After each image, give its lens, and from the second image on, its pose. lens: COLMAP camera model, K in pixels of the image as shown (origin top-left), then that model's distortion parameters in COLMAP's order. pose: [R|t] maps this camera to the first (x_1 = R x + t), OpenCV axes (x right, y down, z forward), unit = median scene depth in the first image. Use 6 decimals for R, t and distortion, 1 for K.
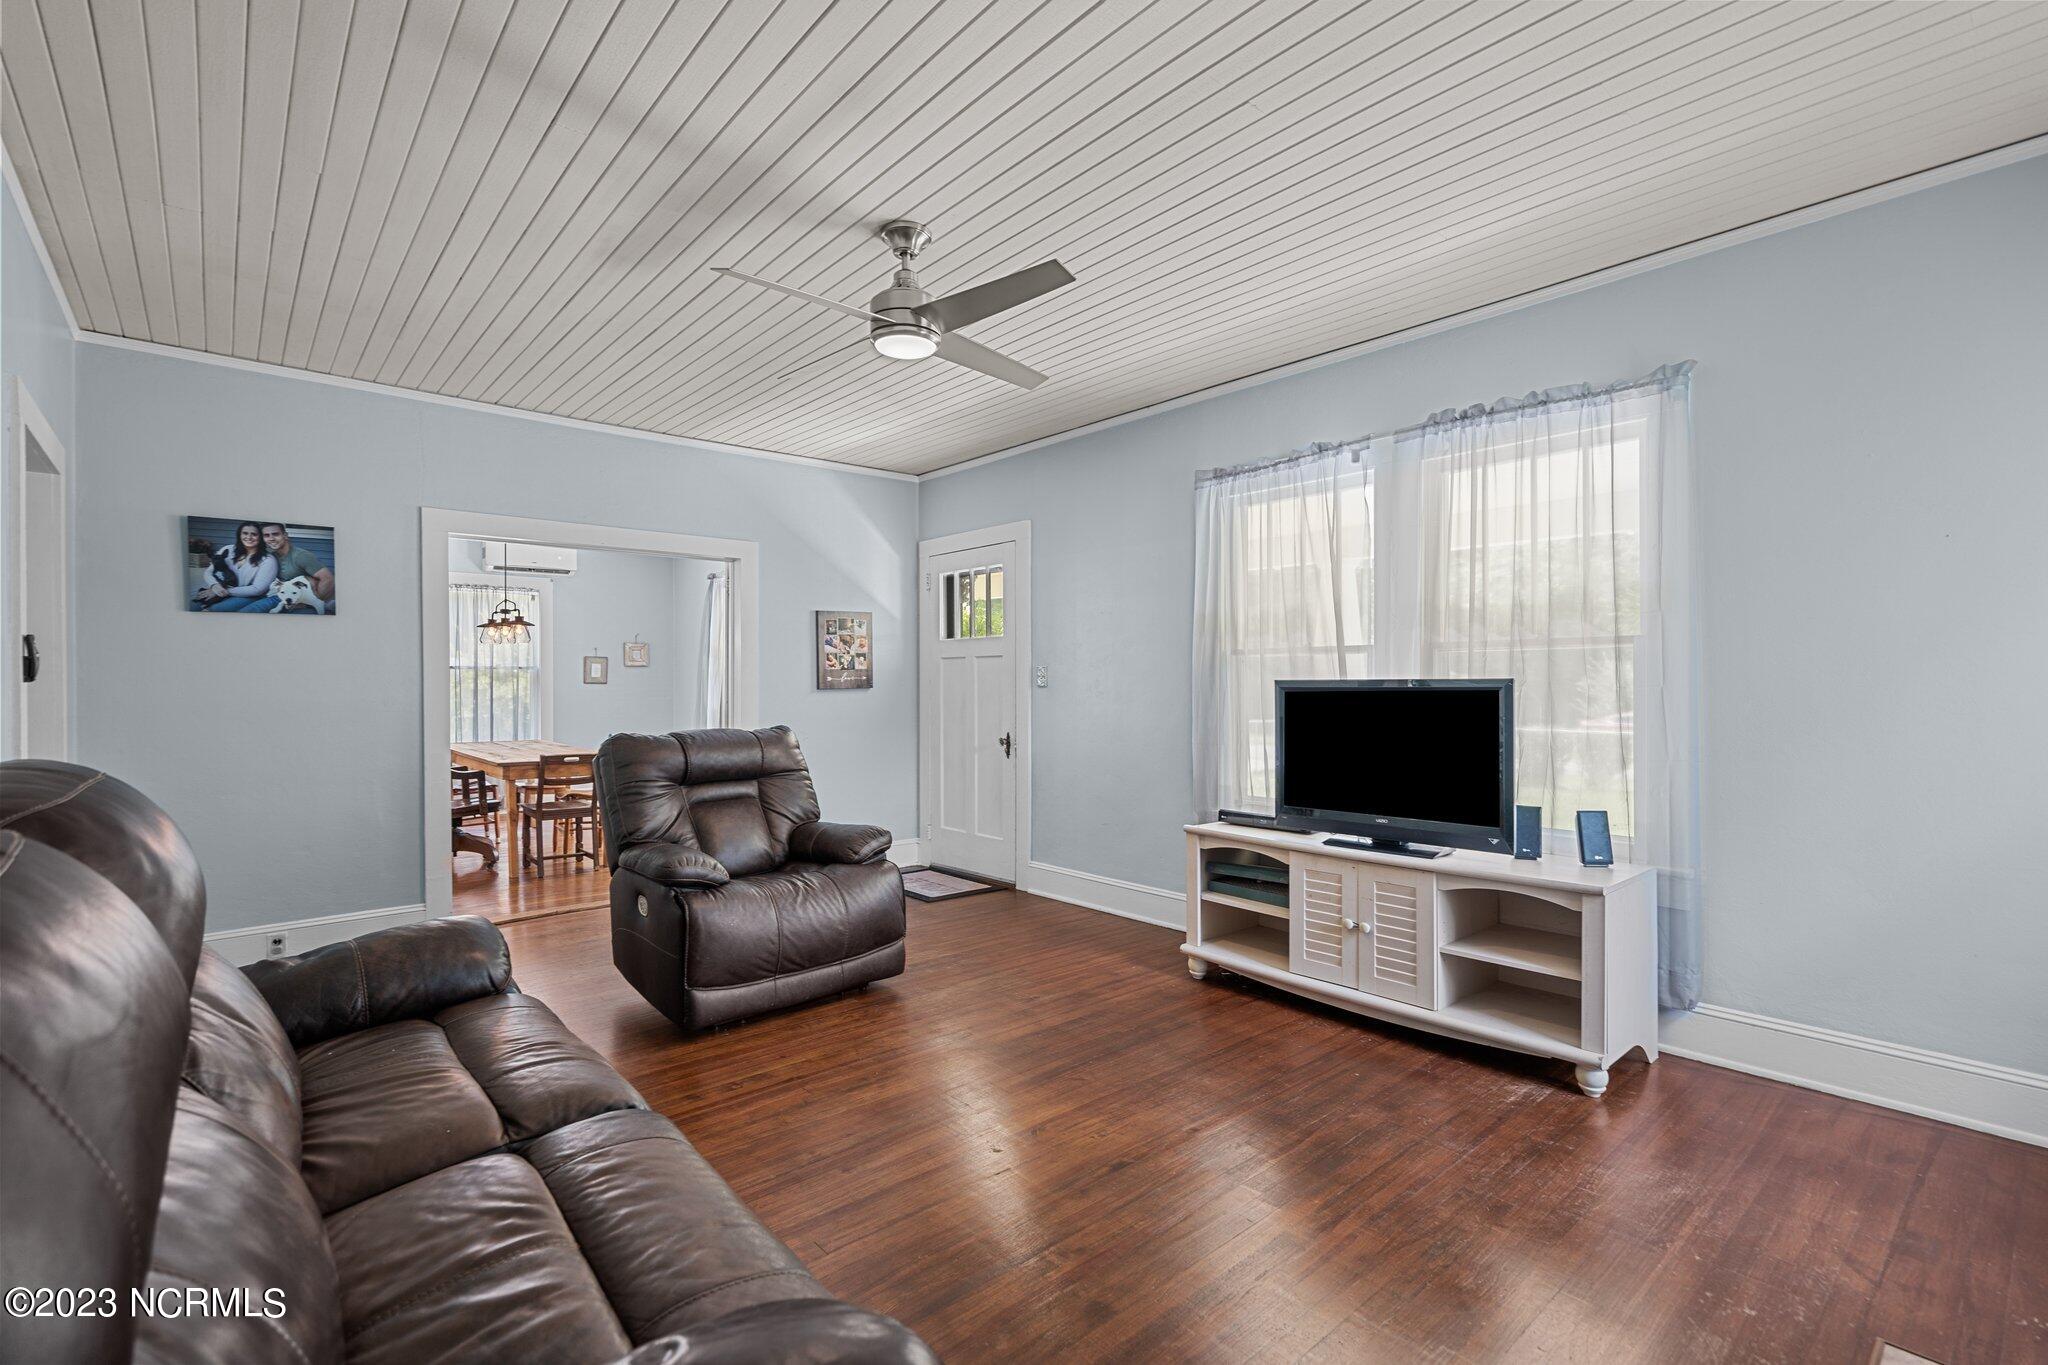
lens RADIAL K [[940.8, 0, 1029.8], [0, 940.8, 684.6], [0, 0, 1]] dist [-0.001702, 0.001512]
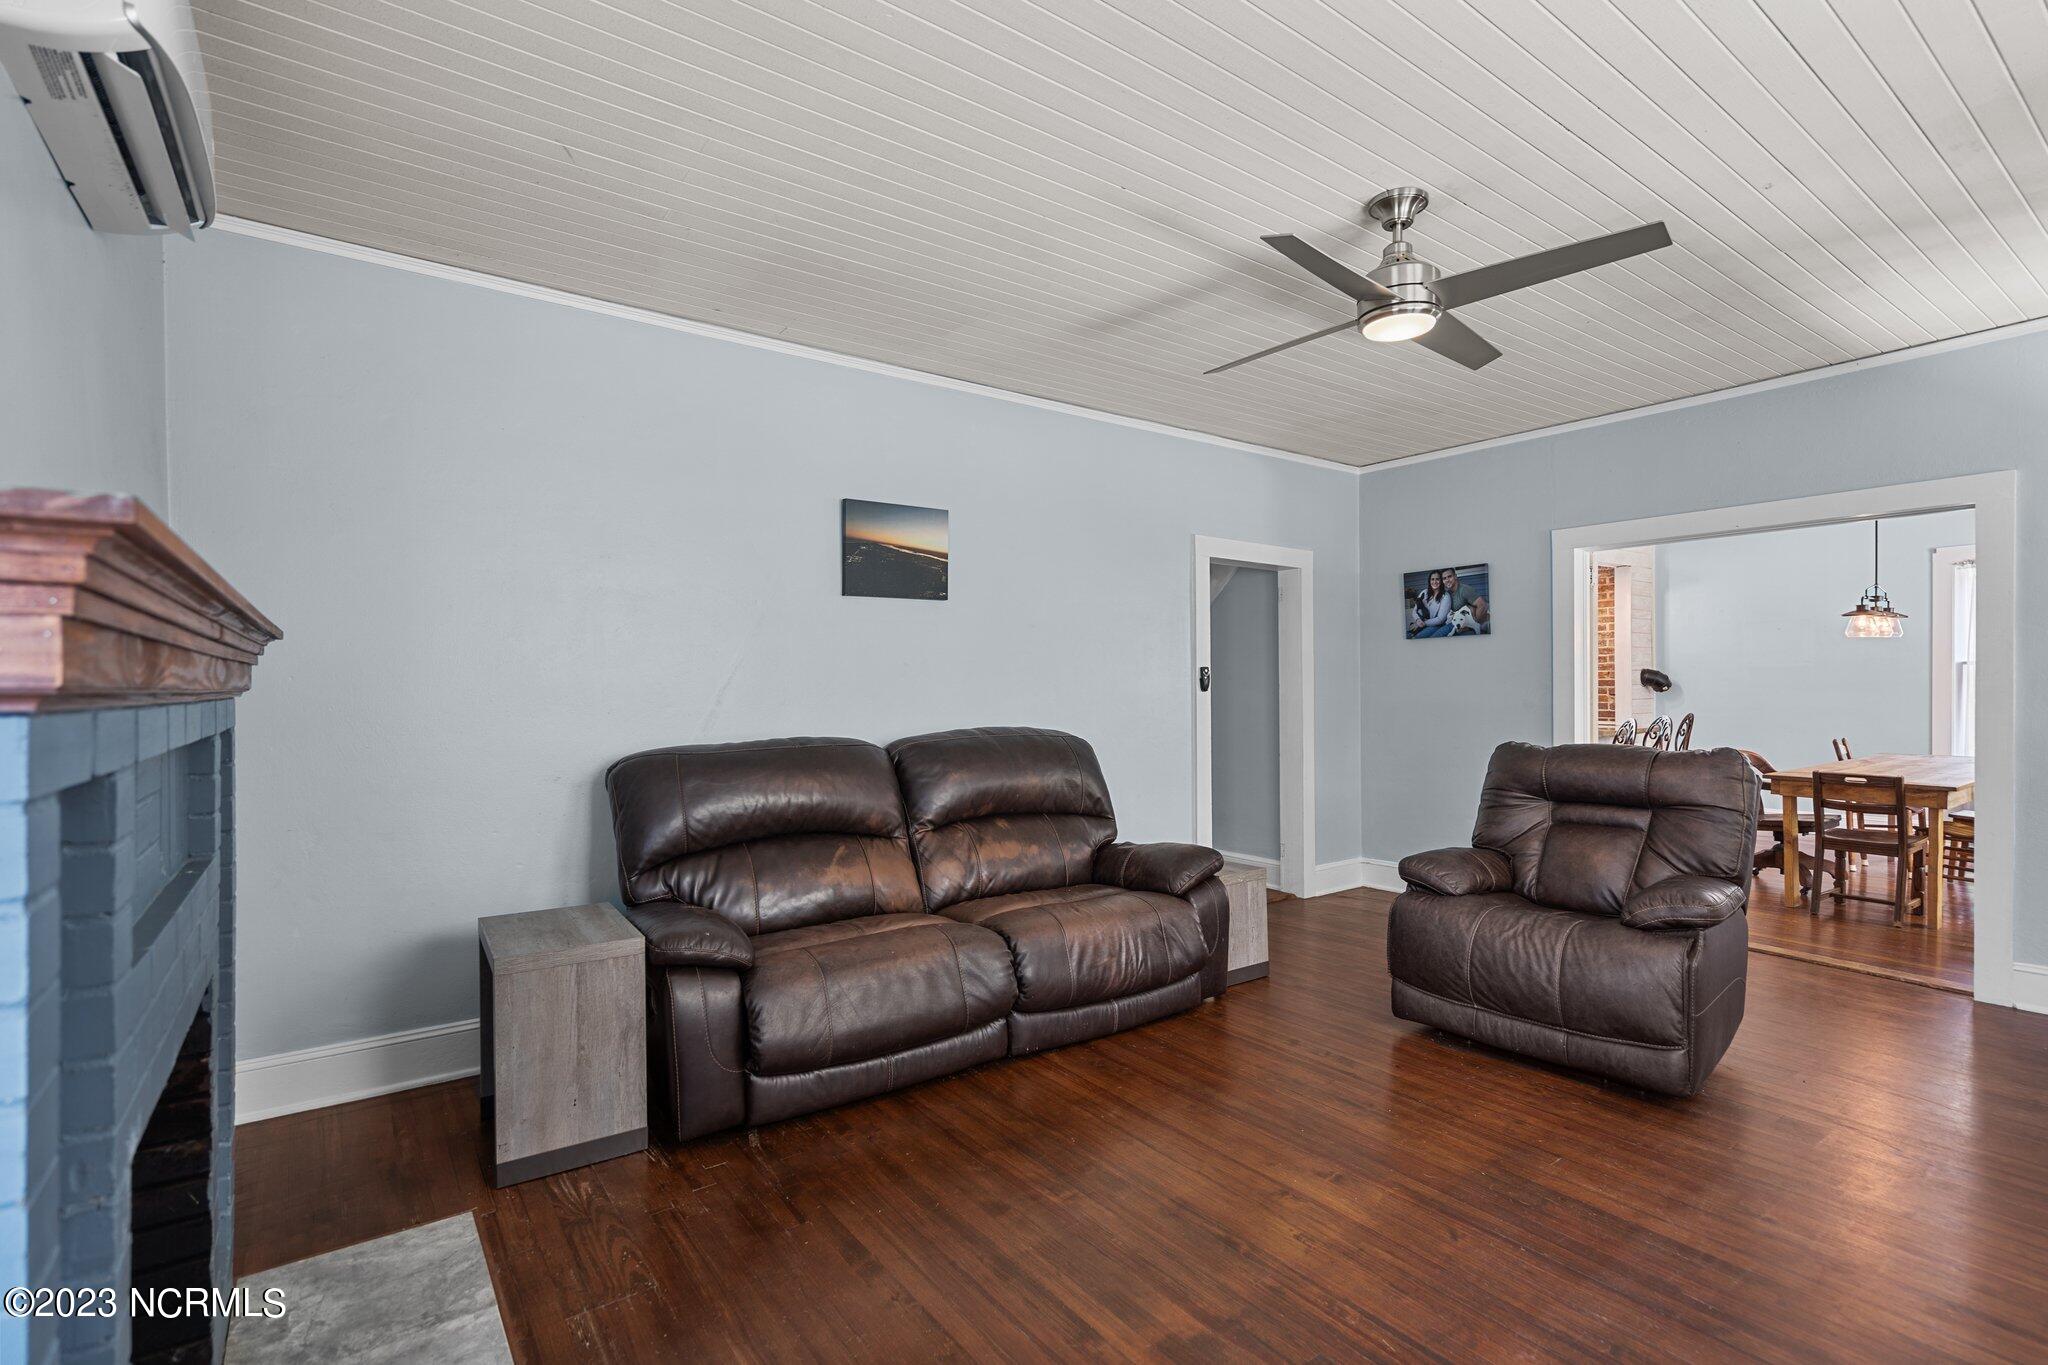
lens RADIAL K [[940.8, 0, 994.3], [0, 940.8, 697.2], [0, 0, 1]] dist [-0.001702, 0.001512]
pose [[-0.107302, 0.015042, -0.994113, 0.589531], [0.009444, 0.999856, 0.014110, -0.015420], [0.994182, -0.007874, -0.107429, 0.512181]]
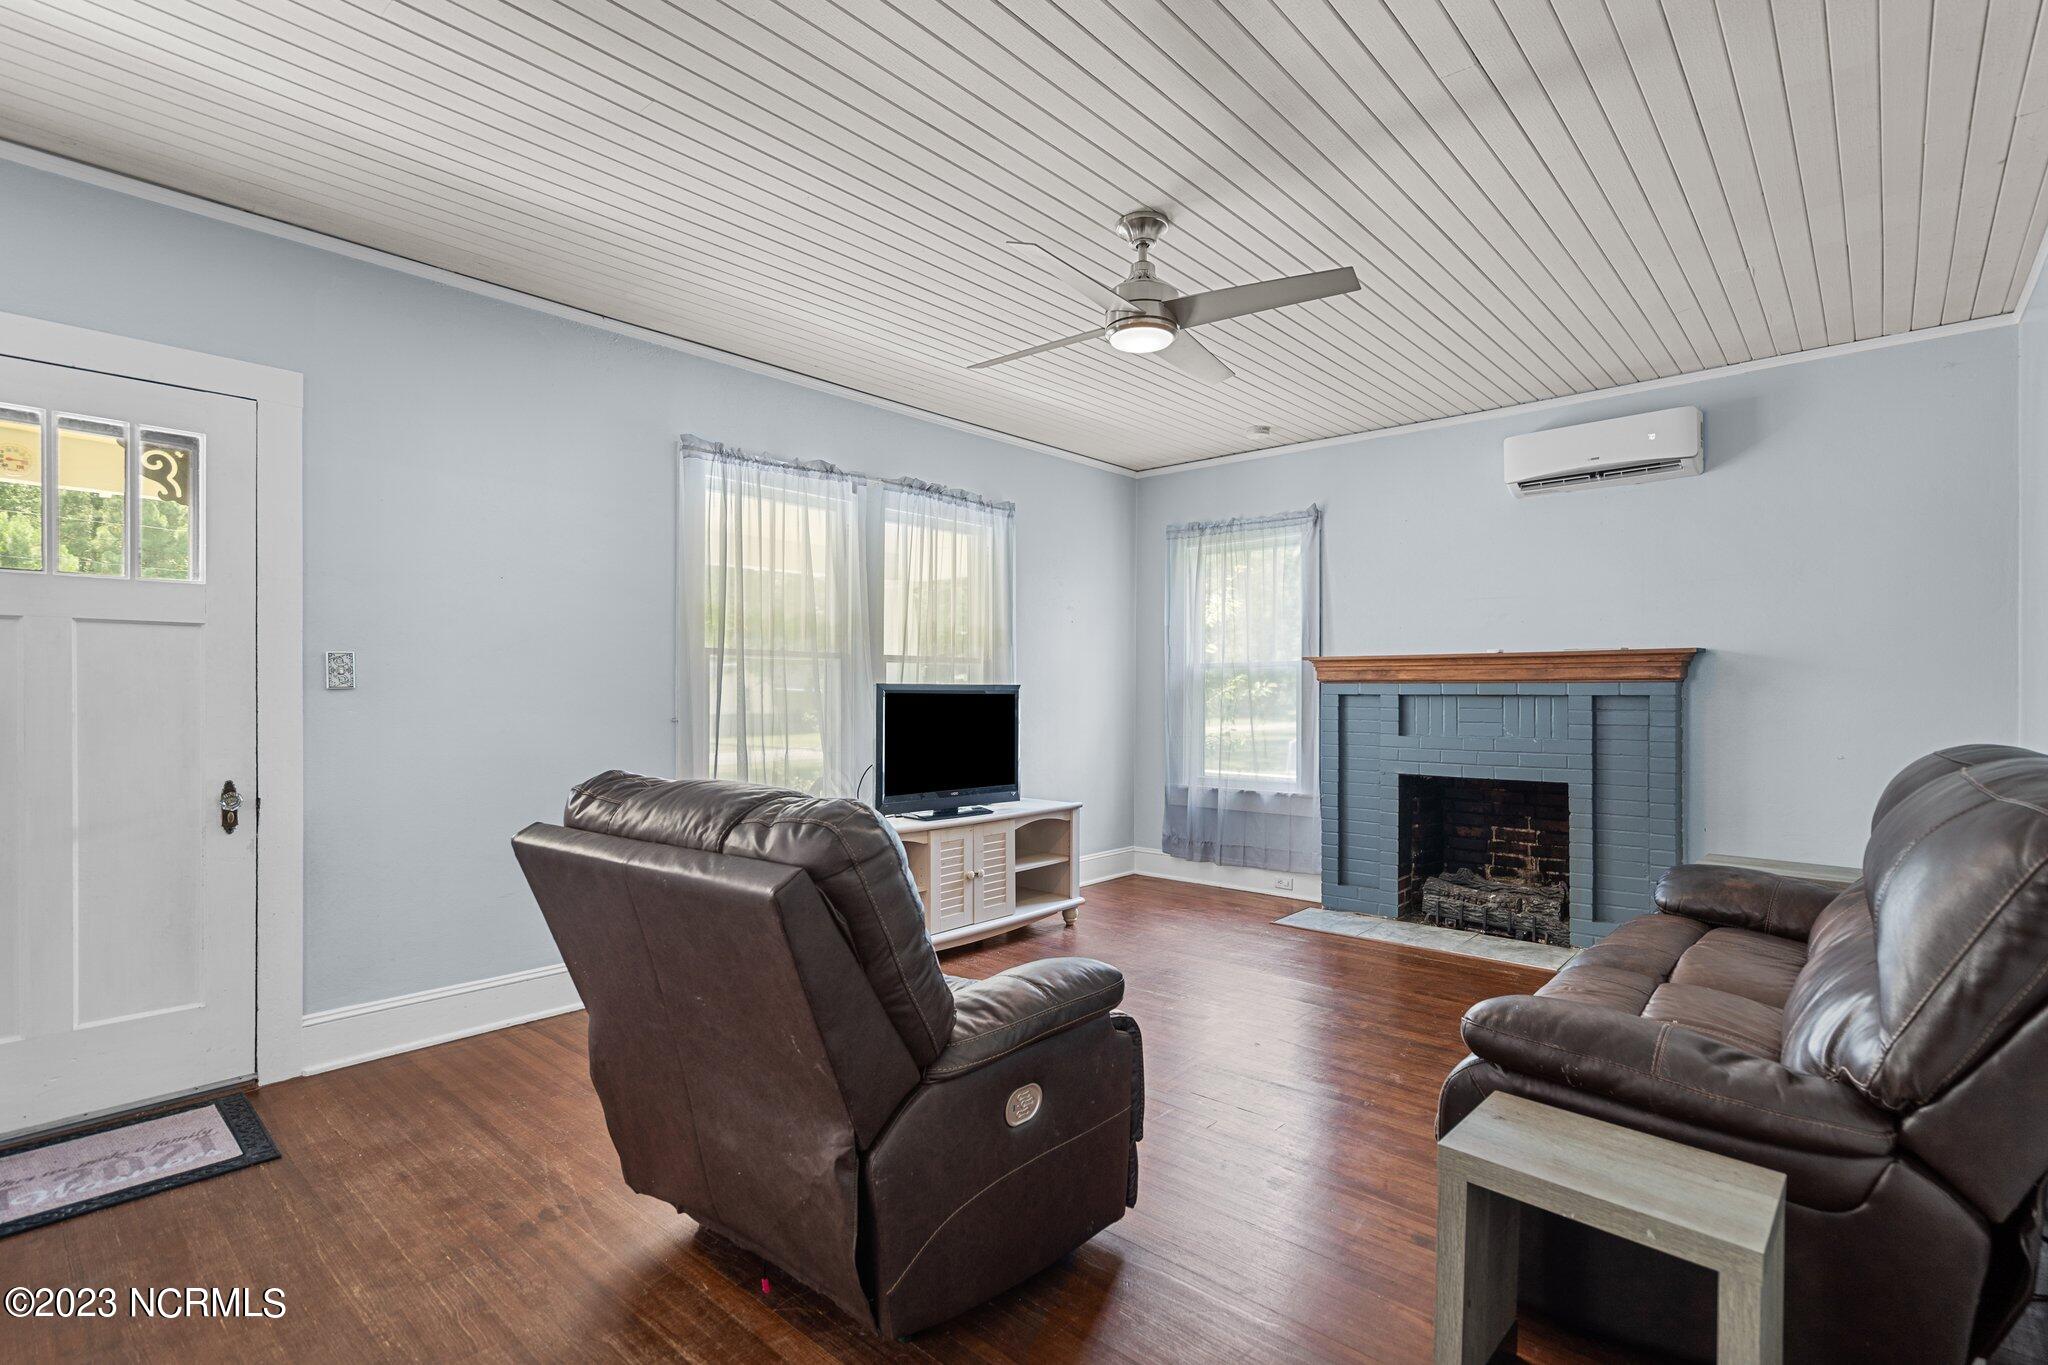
lens RADIAL K [[940.8, 0, 1031.1], [0, 940.8, 690.9], [0, 0, 1]] dist [-0.001702, 0.001512]
pose [[-0.123925, -0.001536, 0.992290, -0.783000], [-0.005374, 0.999985, 0.000877, 0.001080], [-0.992277, -0.005224, -0.123931, 0.892966]]
